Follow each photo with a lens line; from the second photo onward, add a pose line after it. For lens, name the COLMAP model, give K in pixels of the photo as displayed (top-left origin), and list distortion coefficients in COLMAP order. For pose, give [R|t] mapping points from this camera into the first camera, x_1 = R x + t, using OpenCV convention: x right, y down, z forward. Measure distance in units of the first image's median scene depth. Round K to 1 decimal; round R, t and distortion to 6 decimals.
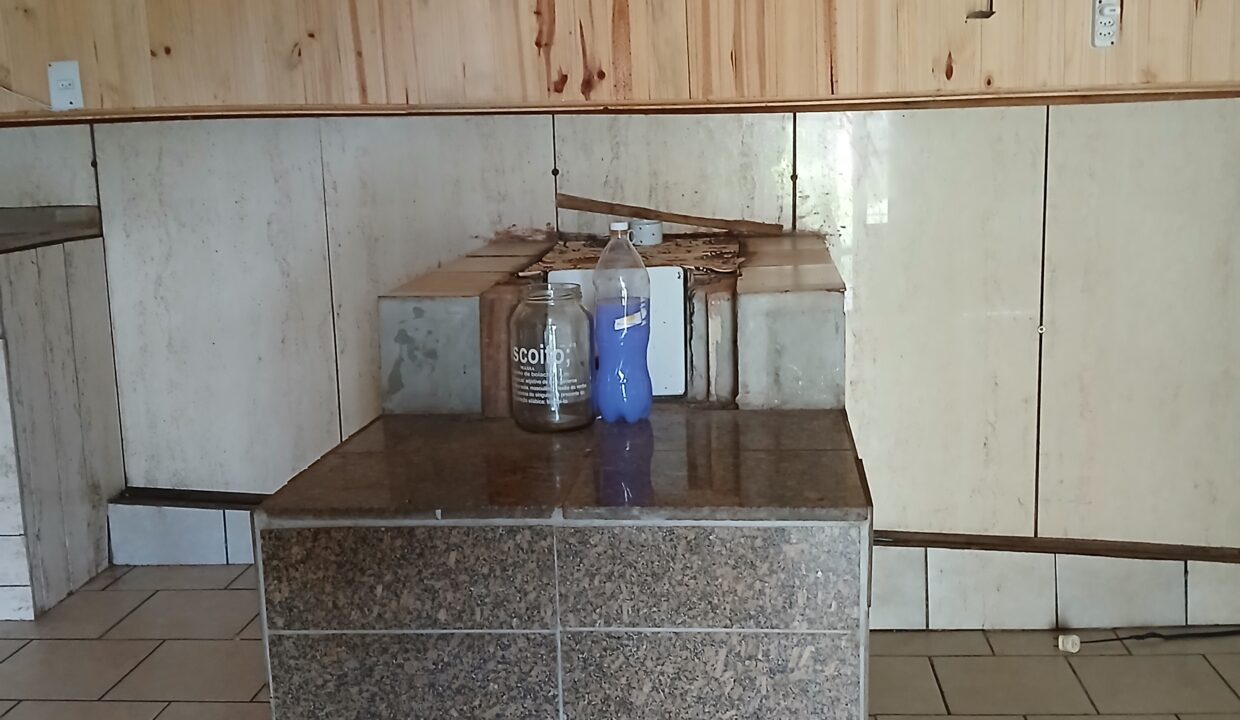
lens RADIAL K [[1272.6, 0, 622.9], [0, 1272.6, 381.4], [0, 0, 1]] dist [0.113145, -0.282775]
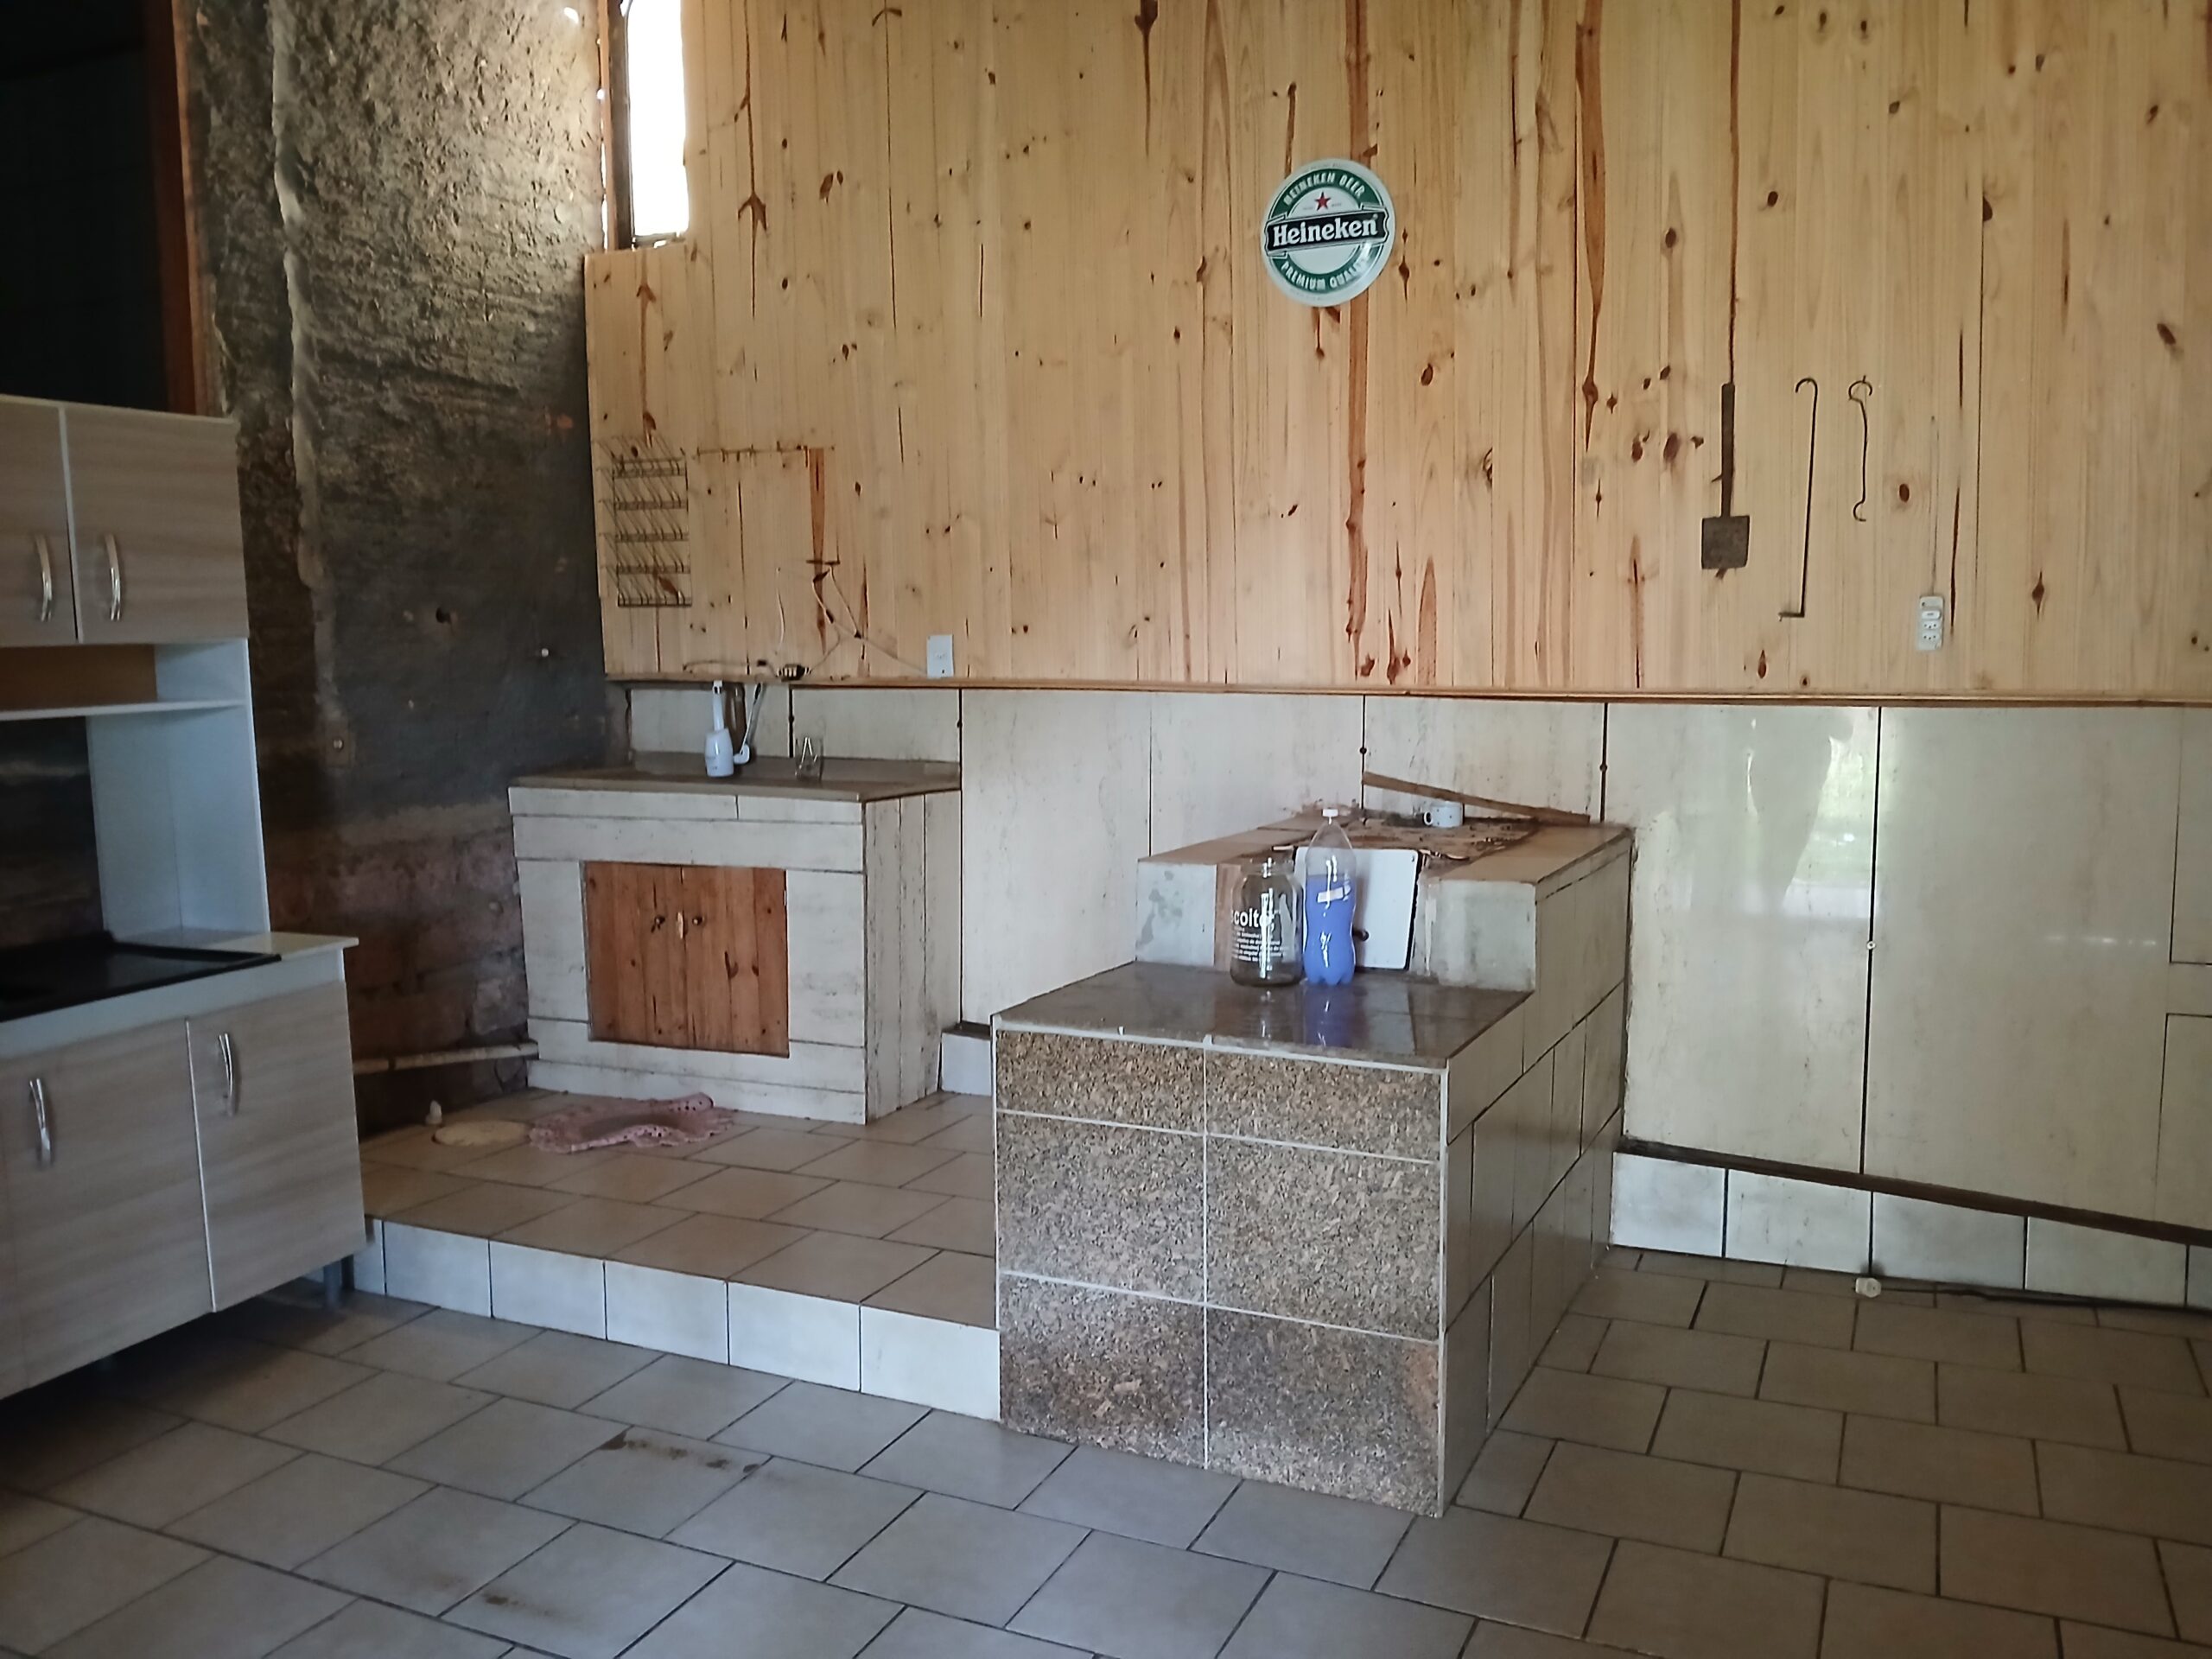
lens RADIAL K [[1725.4, 0, 1123.7], [0, 1725.4, 831.5], [0, 0, 1]] dist [0.068910, -0.160593]
pose [[0.940817, 0.062007, -0.333194, 0.244532], [-0.089826, 0.993583, -0.068731, 0.013444], [0.326794, 0.094593, 0.940350, -0.376879]]
